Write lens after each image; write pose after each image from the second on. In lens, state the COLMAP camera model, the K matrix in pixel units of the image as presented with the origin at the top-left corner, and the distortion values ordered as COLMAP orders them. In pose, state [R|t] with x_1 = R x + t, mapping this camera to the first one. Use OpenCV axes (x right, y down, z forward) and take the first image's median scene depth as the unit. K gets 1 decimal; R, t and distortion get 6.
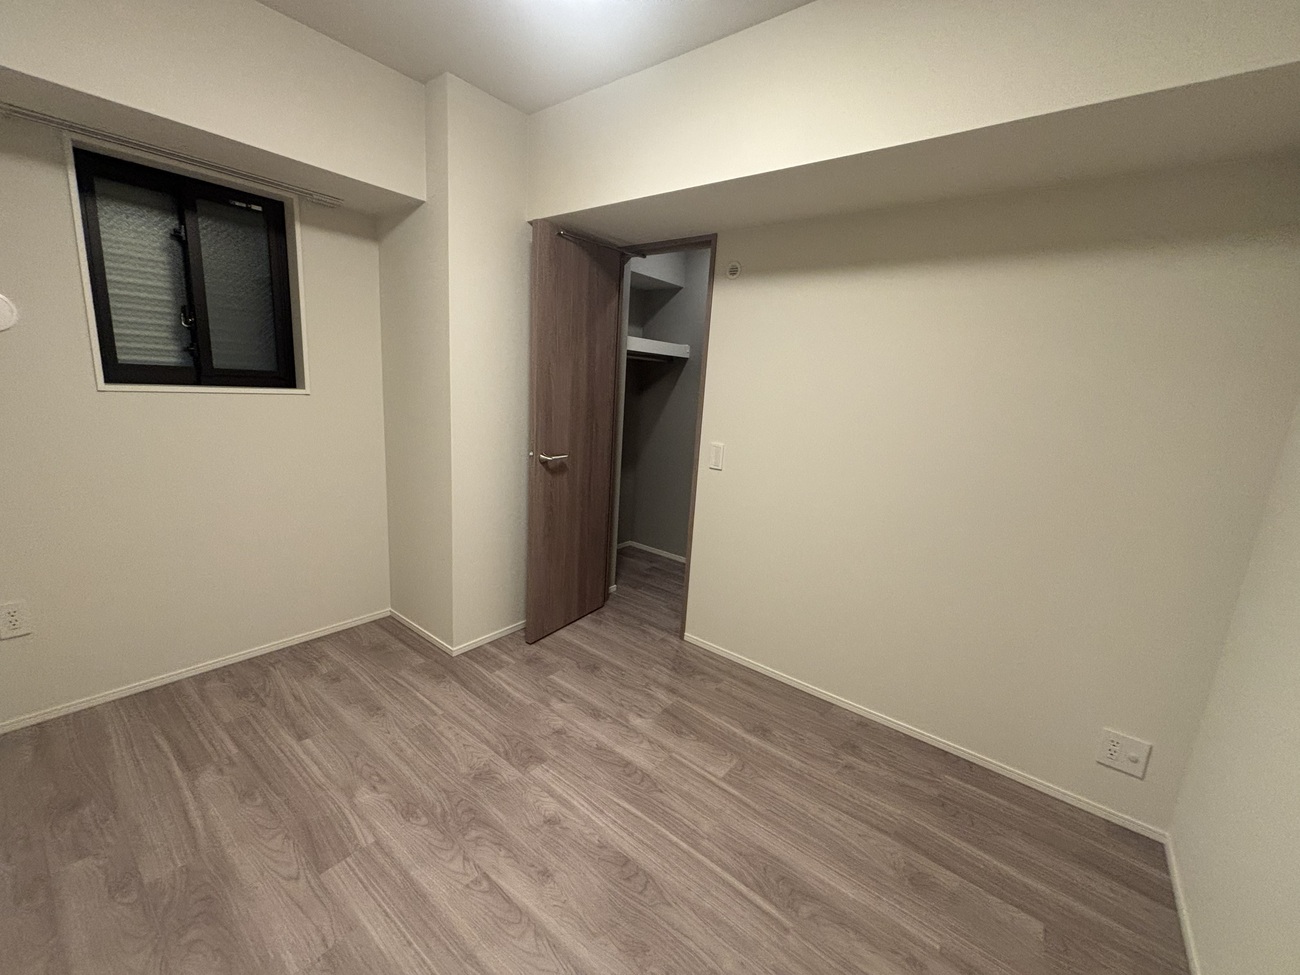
lens RADIAL K [[522.2, 0, 648.2], [0, 522.2, 487.1], [0, 0, 1]] dist [0.001642, -0.000427]
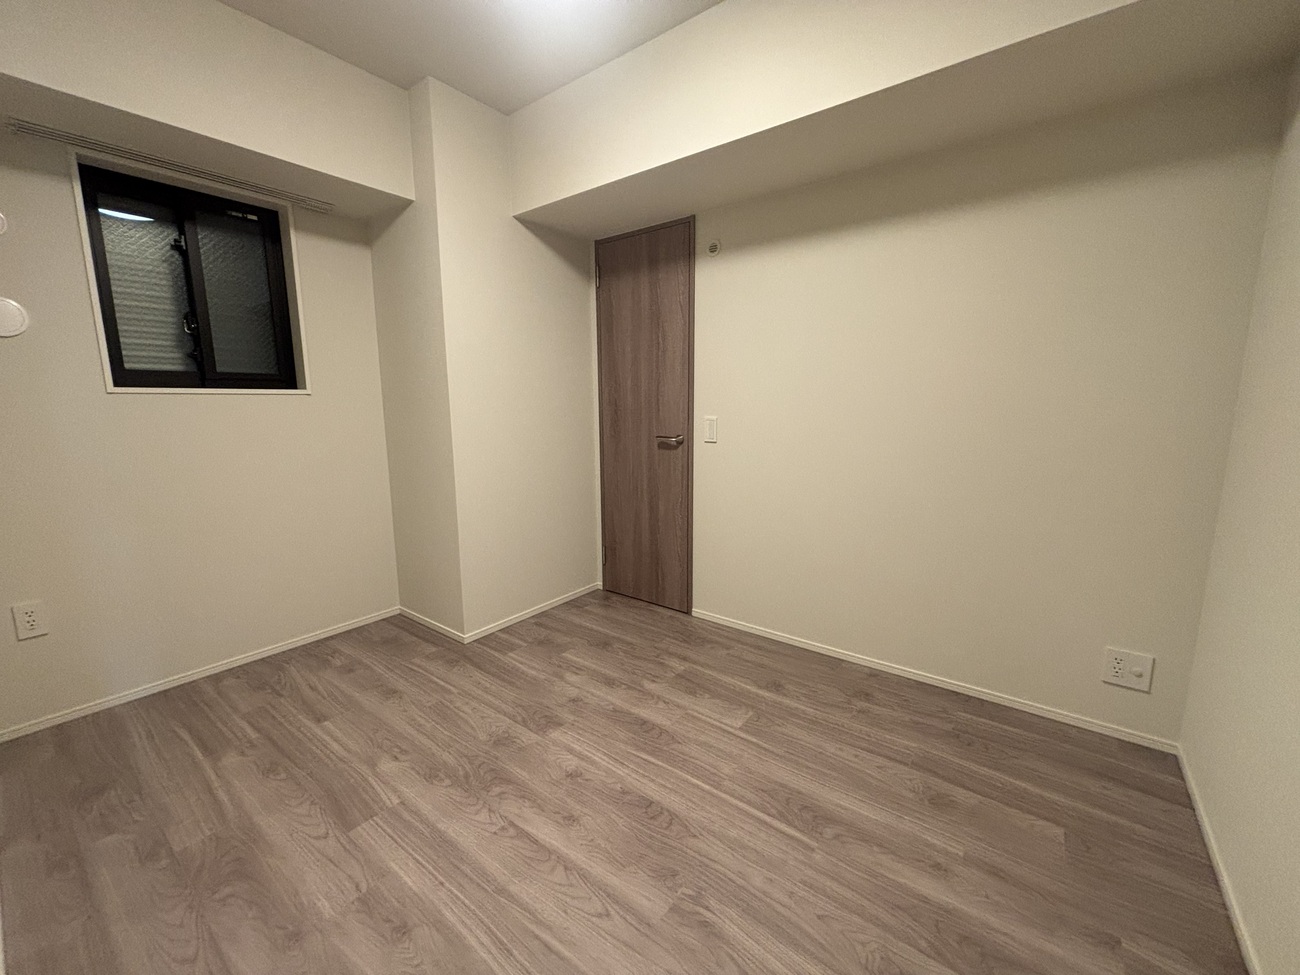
lens RADIAL K [[523.2, 0, 649.6], [0, 523.2, 486.2], [0, 0, 1]] dist [0.000870, 0.000005]
pose [[0.997468, -0.070788, 0.006892, -0.004773], [0.071005, 0.996708, -0.039144, 0.116344], [-0.004098, 0.039534, 0.999210, -0.030356]]
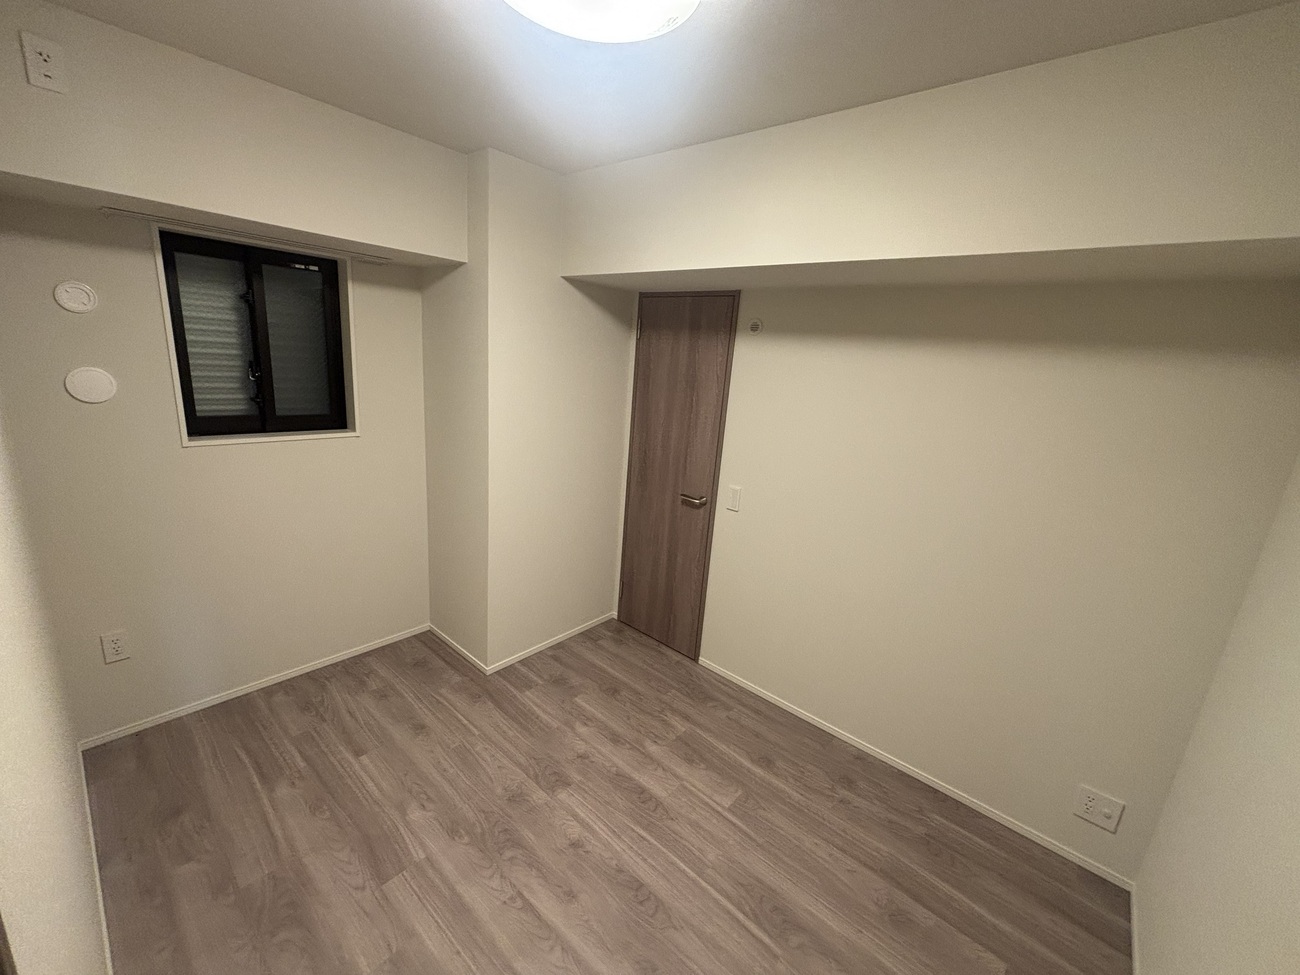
lens RADIAL K [[522.1, 0, 648.5], [0, 522.1, 487.4], [0, 0, 1]] dist [0.002011, -0.000185]
pose [[0.998870, 0.025343, -0.040203, 0.000542], [-0.023538, 0.998721, 0.044749, -0.172173], [0.041286, -0.043752, 0.998189, -0.089494]]
